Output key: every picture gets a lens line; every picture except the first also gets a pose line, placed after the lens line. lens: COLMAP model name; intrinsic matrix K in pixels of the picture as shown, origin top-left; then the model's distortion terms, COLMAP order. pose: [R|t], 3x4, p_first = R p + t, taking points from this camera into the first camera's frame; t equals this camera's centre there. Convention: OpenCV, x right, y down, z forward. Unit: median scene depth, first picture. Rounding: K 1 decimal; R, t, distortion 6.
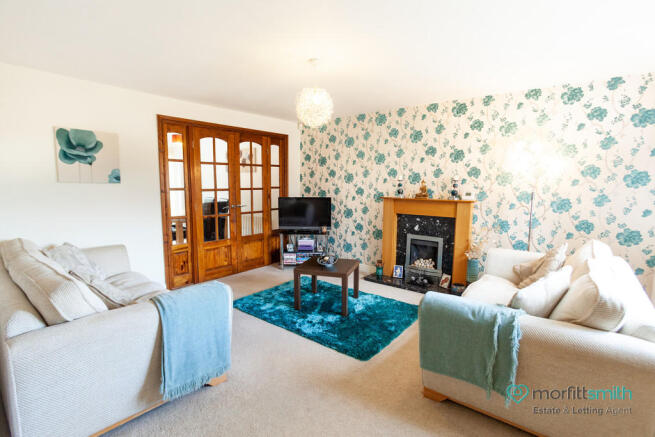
lens RADIAL K [[317.1, 0, 322.0], [0, 317.1, 216.6], [0, 0, 1]] dist [-0.000670, 0.005249]
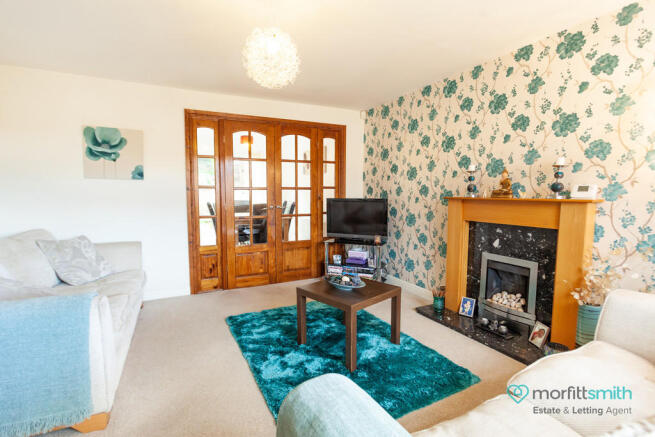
lens RADIAL K [[317.1, 0, 327.7], [0, 317.1, 217.1], [0, 0, 1]] dist [-0.000670, 0.005249]
pose [[0.916743, 0.026560, -0.398594, 0.248496], [-0.039165, 0.998956, -0.023513, 0.010897], [0.397553, 0.037166, 0.916826, 0.274845]]
